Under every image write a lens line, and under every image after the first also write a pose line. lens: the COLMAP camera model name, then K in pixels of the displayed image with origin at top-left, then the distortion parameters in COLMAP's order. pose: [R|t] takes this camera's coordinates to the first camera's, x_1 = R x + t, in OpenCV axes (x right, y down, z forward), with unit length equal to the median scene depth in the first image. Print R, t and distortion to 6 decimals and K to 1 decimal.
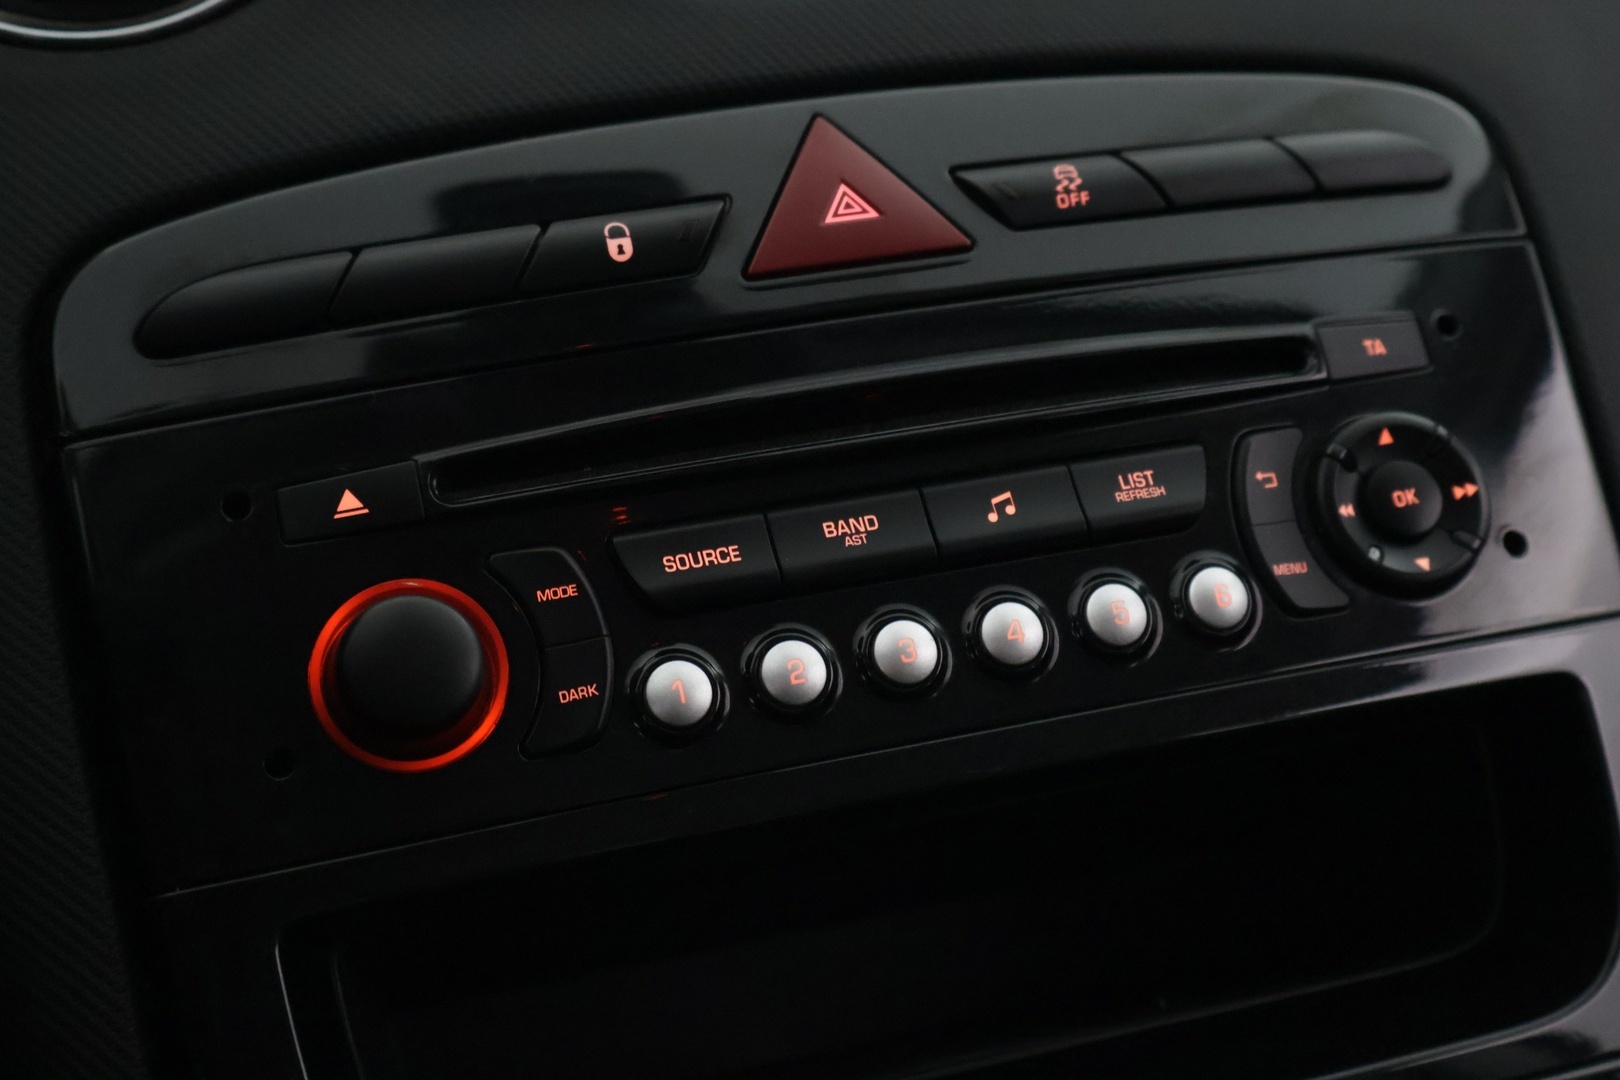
lens RADIAL K [[2474.0, 0, 816.9], [0, 2474.0, 534.8], [0, 0, 1]] dist [0.022955, 0.000000]
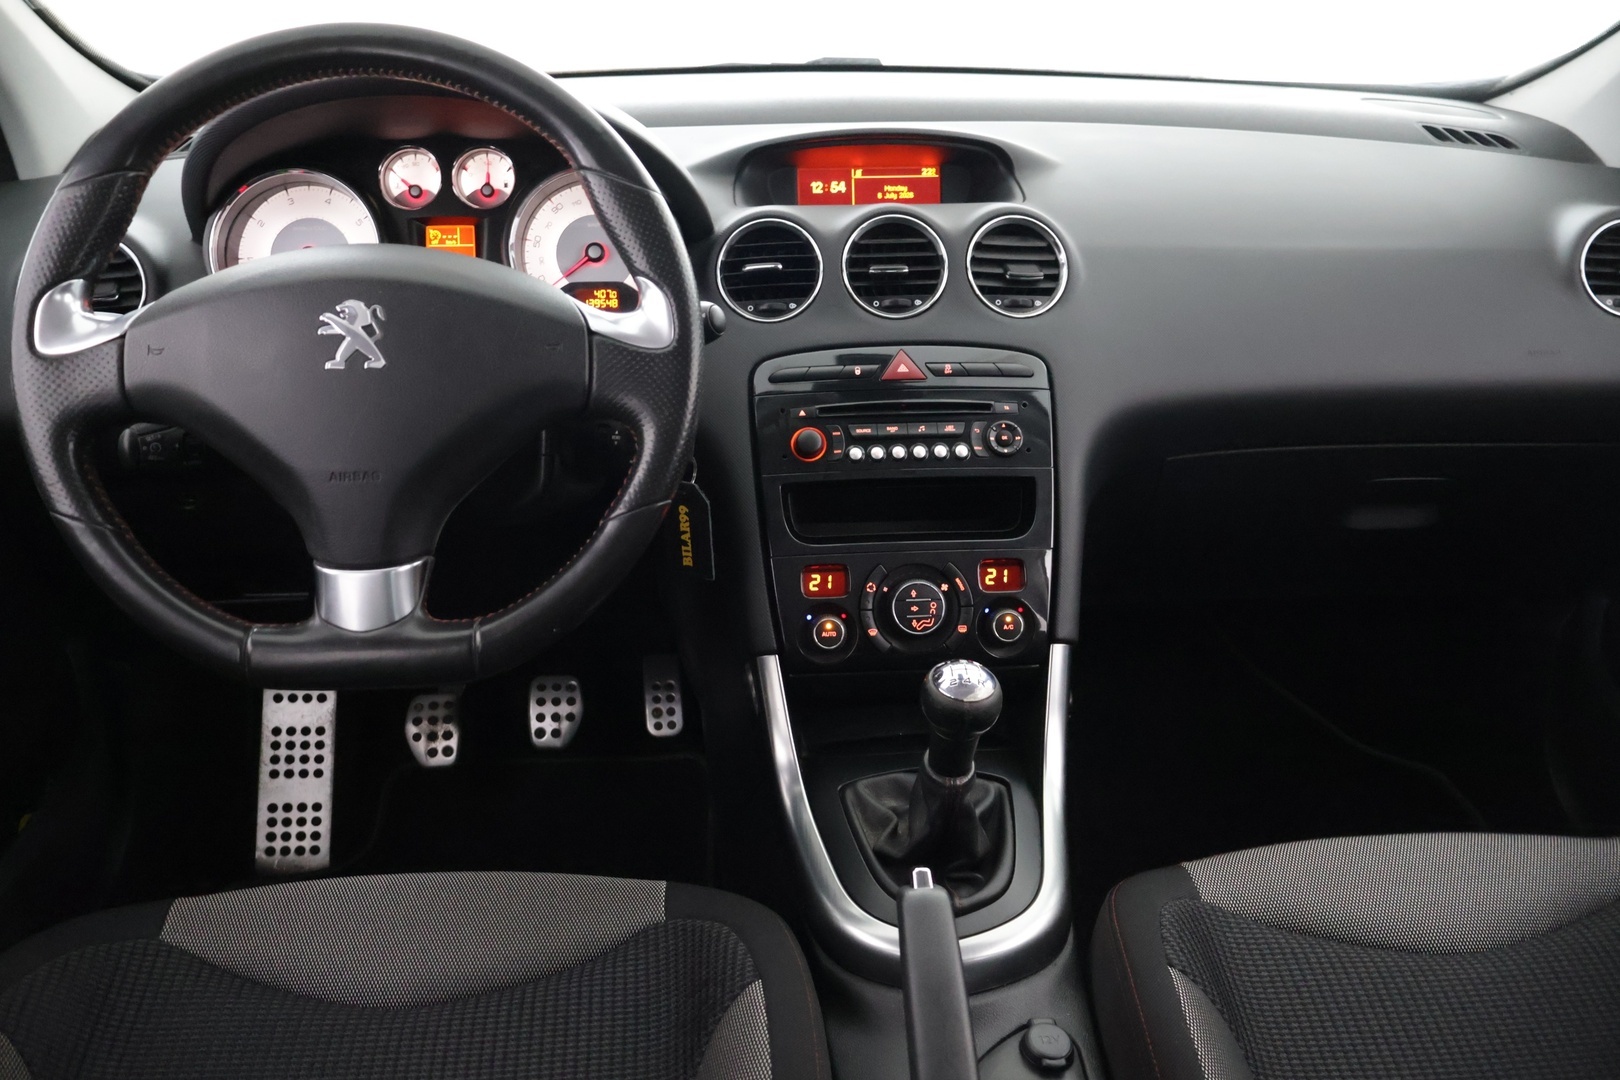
lens RADIAL K [[1351.7, 0, 822.2], [0, 1351.7, 529.6], [0, 0, 1]] dist [0.001813, -0.000044]
pose [[0.972615, 0.134100, -0.189836, 0.432822], [-0.127974, 0.990791, 0.044229, 0.099396], [0.194018, -0.018723, 0.980819, -1.830928]]
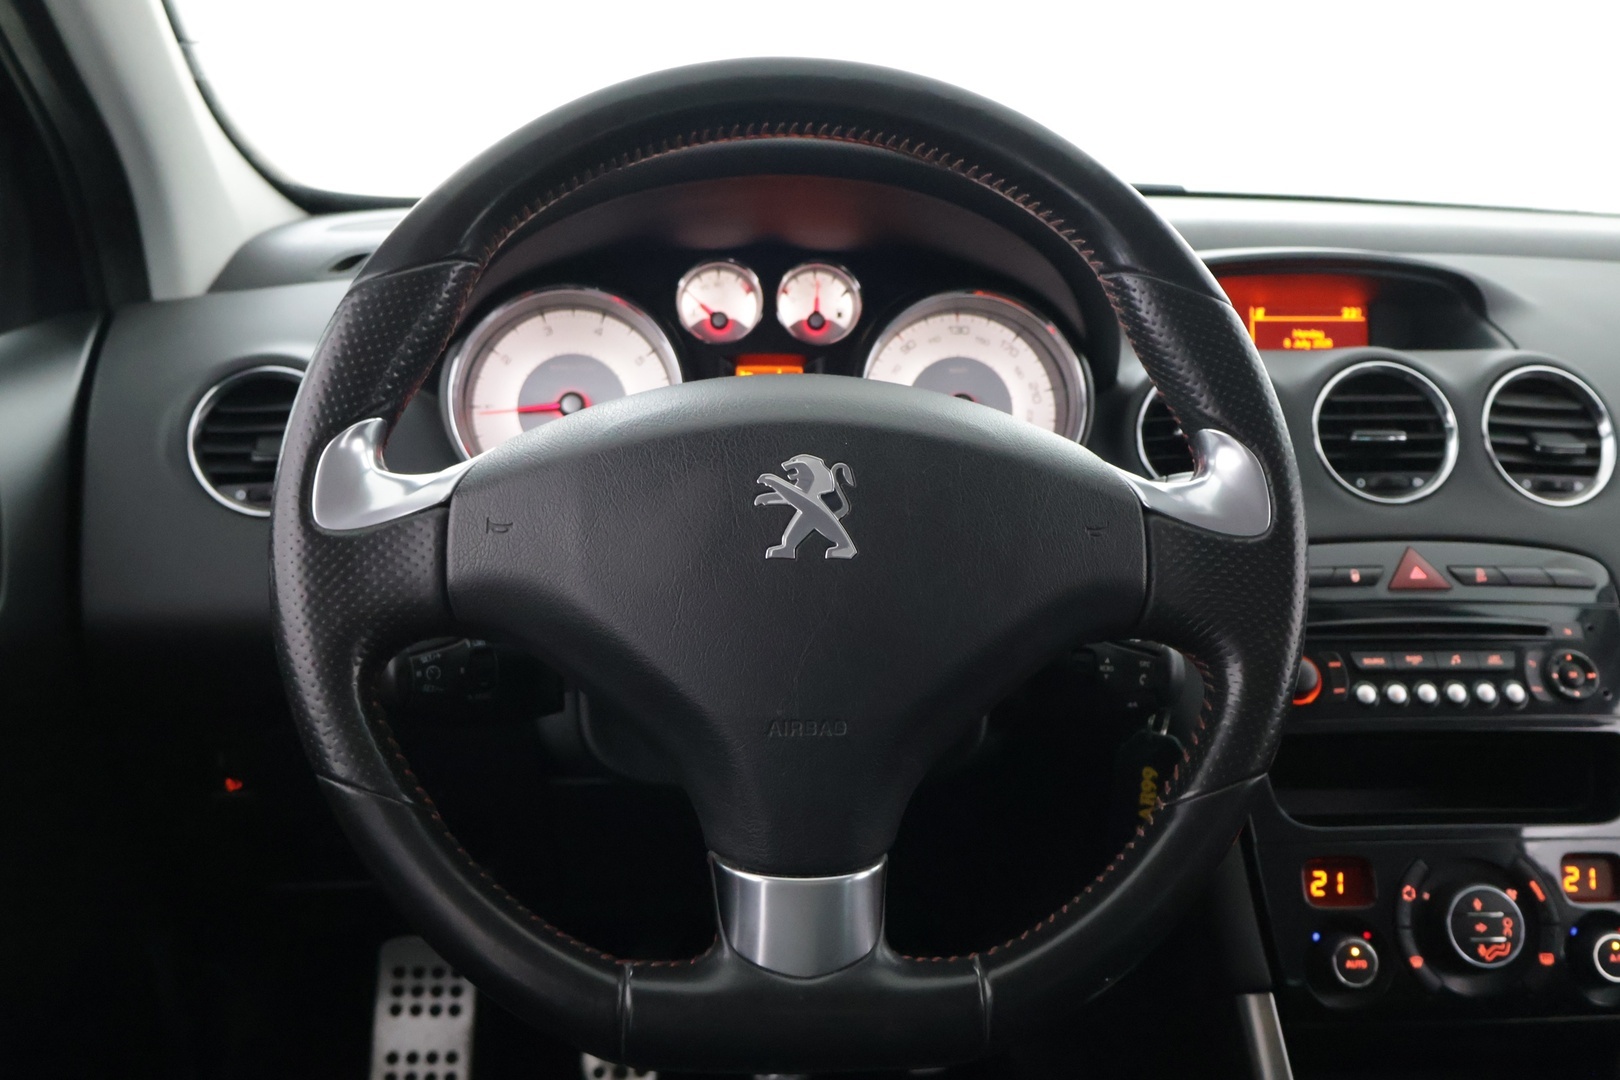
lens RADIAL K [[1537.3, 0, 811.2], [0, 1537.3, 546.2], [0, 0, 1]] dist [0.019887, 0.000000]
pose [[0.970664, 0.123442, -0.206331, -0.393761], [-0.144588, 0.985326, -0.090707, 0.165005], [0.192106, 0.117879, 0.974269, -1.406511]]
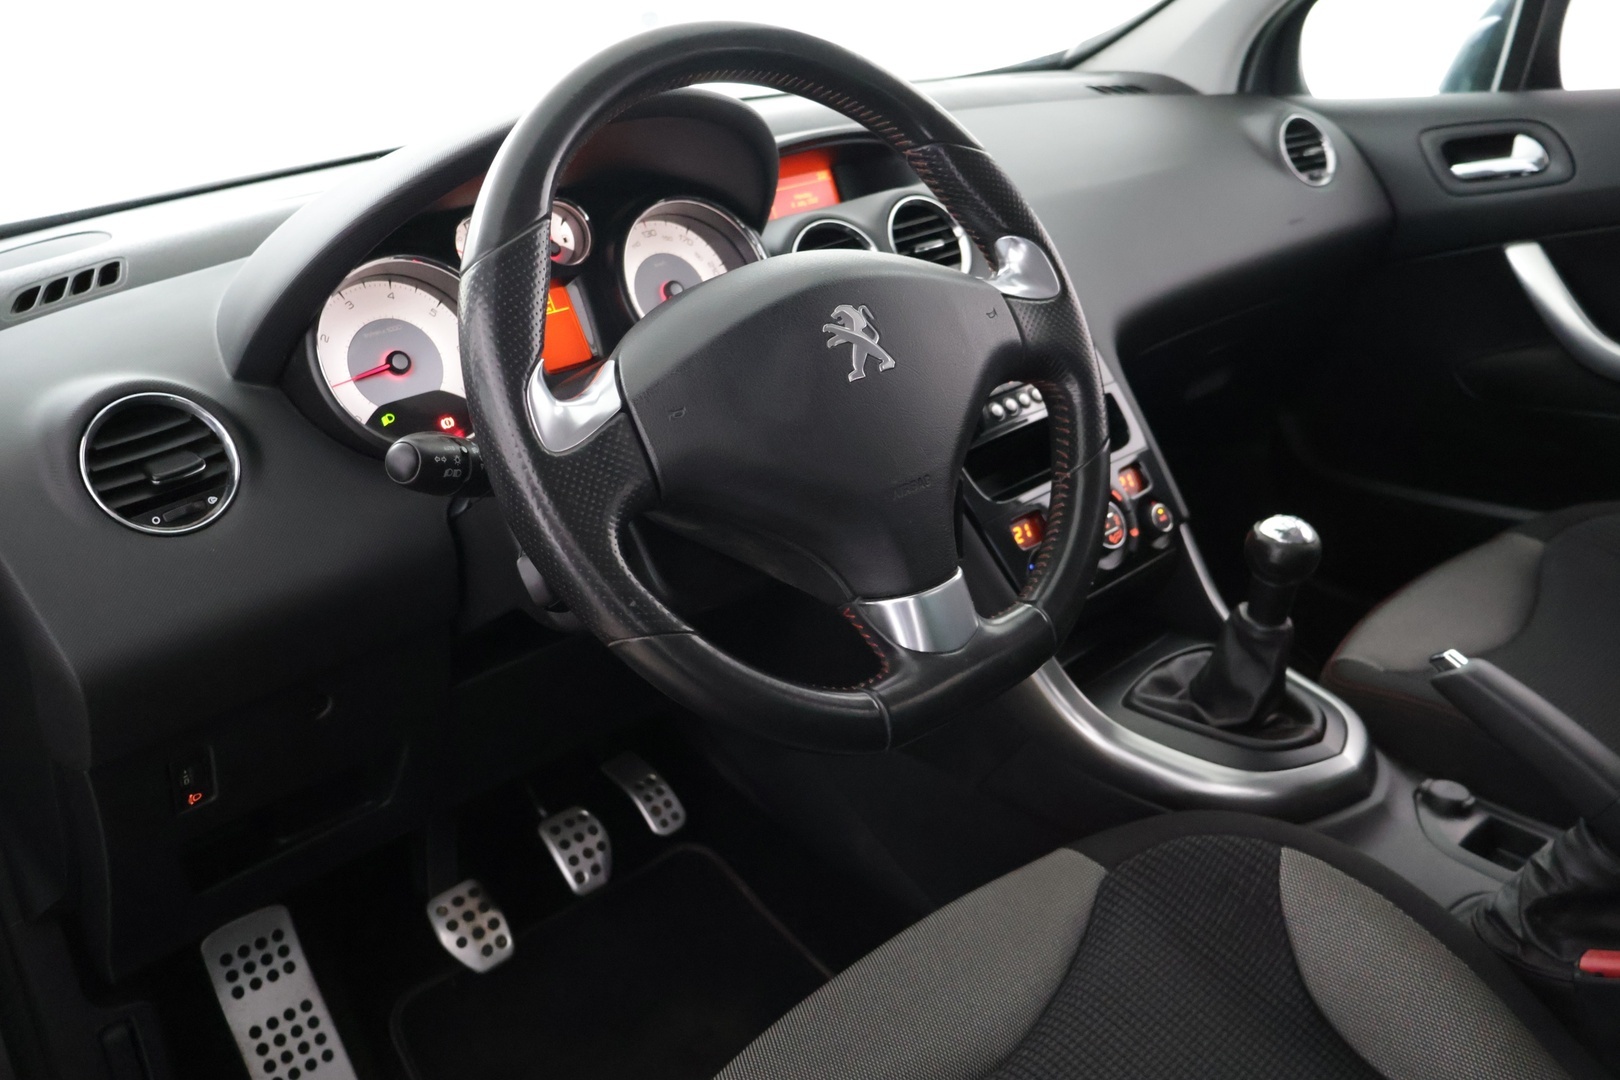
lens RADIAL K [[1351.7, 0, 817.6], [0, 1351.7, 544.3], [0, 0, 1]] dist [0.001813, -0.000044]
pose [[0.908532, -0.199129, 0.367311, -1.542063], [0.213135, 0.977020, 0.002483, 0.252320], [-0.359364, 0.076031, 0.930095, -1.642828]]
